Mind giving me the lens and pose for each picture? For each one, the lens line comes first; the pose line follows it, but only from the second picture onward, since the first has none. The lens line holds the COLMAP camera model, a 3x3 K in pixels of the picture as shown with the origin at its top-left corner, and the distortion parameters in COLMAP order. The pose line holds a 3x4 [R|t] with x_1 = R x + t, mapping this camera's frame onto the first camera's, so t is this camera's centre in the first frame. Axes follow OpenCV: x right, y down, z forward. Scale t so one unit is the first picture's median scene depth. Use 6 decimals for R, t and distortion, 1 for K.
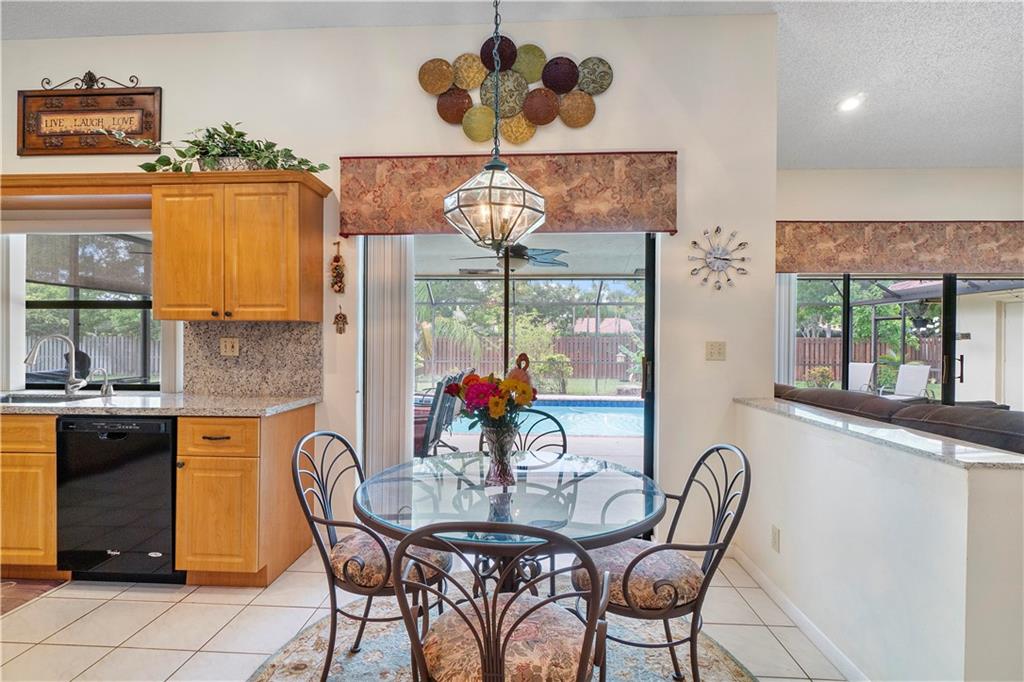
lens RADIAL K [[477.6, 0, 503.3], [0, 477.6, 341.1], [0, 0, 1]] dist [-0.005052, -0.000049]
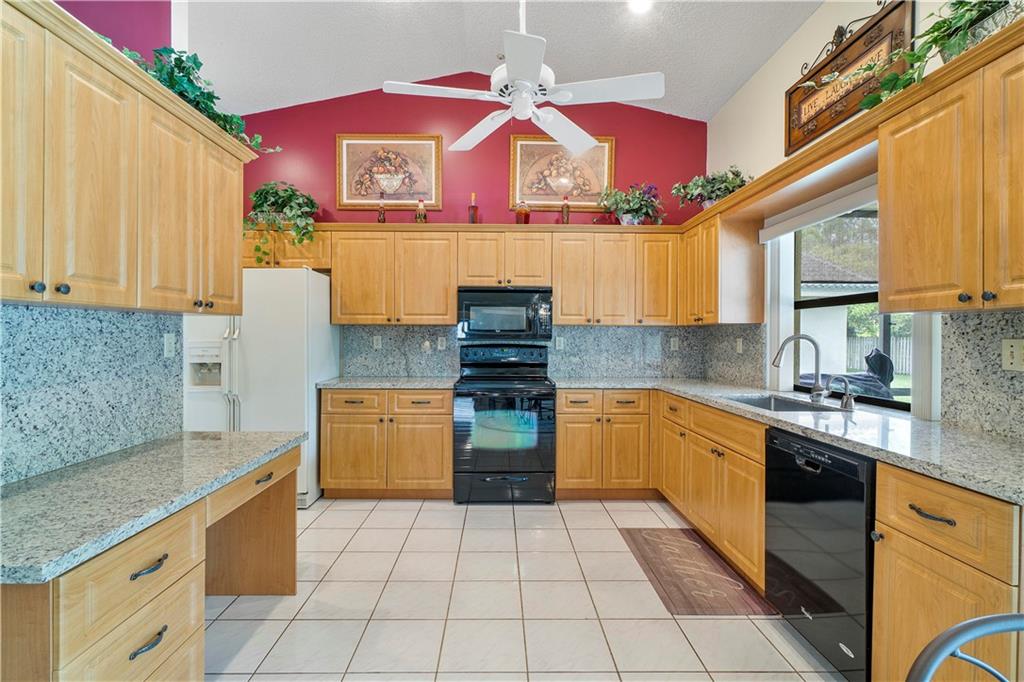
lens RADIAL K [[484.6, 0, 508.6], [0, 484.6, 339.1], [0, 0, 1]] dist [-0.001731, 0.000719]
pose [[0.071955, 0.000518, -0.997408, -0.053204], [-0.006828, 0.999977, 0.000027, -0.003228], [0.997385, 0.006808, 0.071956, 0.397113]]
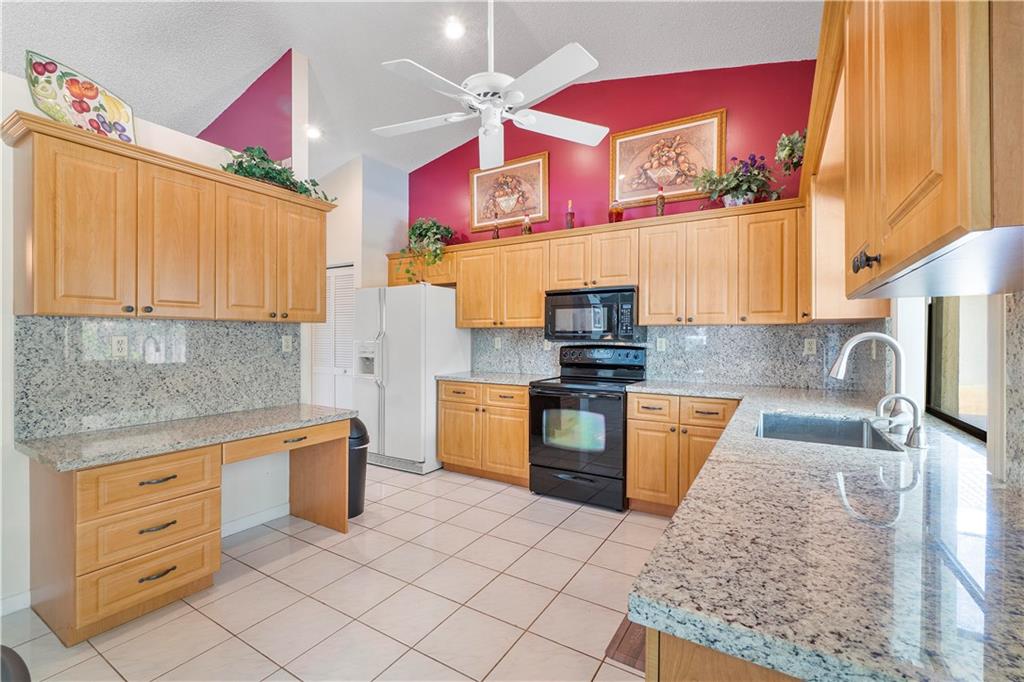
lens RADIAL K [[442.8, 0, 507.9], [0, 442.8, 340.4], [0, 0, 1]] dist [-0.003102, -0.000720]
pose [[-0.477333, -0.001596, -0.878721, -0.211189], [-0.007169, 0.999972, 0.002078, -0.003357], [0.878693, 0.007291, -0.477332, 0.920693]]
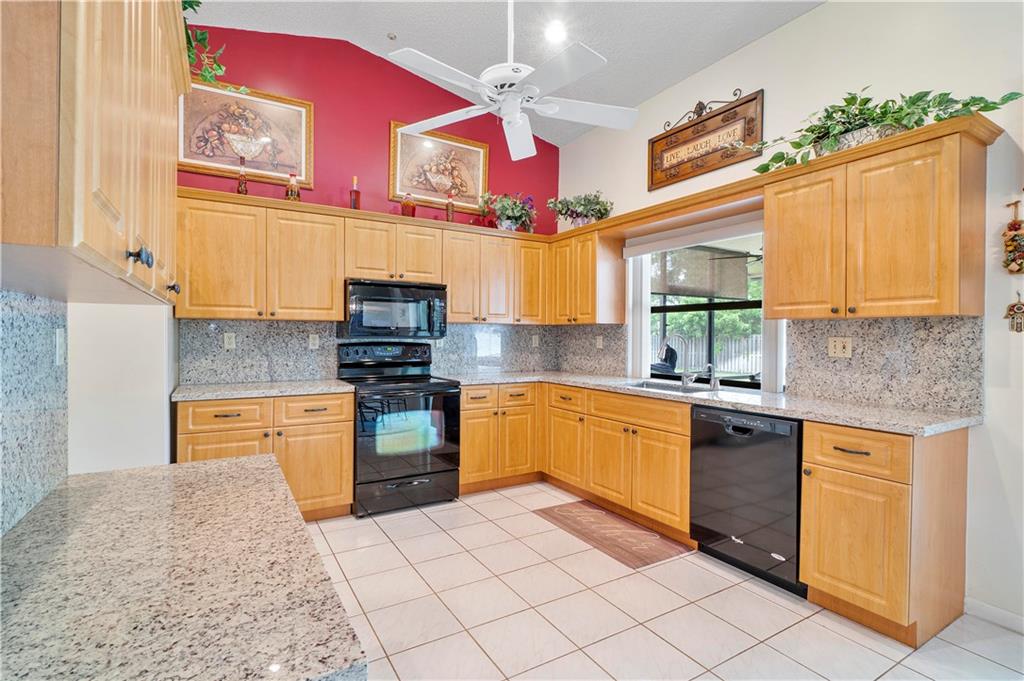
lens RADIAL K [[481.9, 0, 509.1], [0, 481.9, 338.8], [0, 0, 1]] dist [-0.004000, -0.000122]
pose [[0.558206, 0.005241, -0.829686, -0.192226], [-0.005878, 0.999980, 0.002363, -0.002377], [0.829681, 0.003558, 0.558226, -0.018223]]
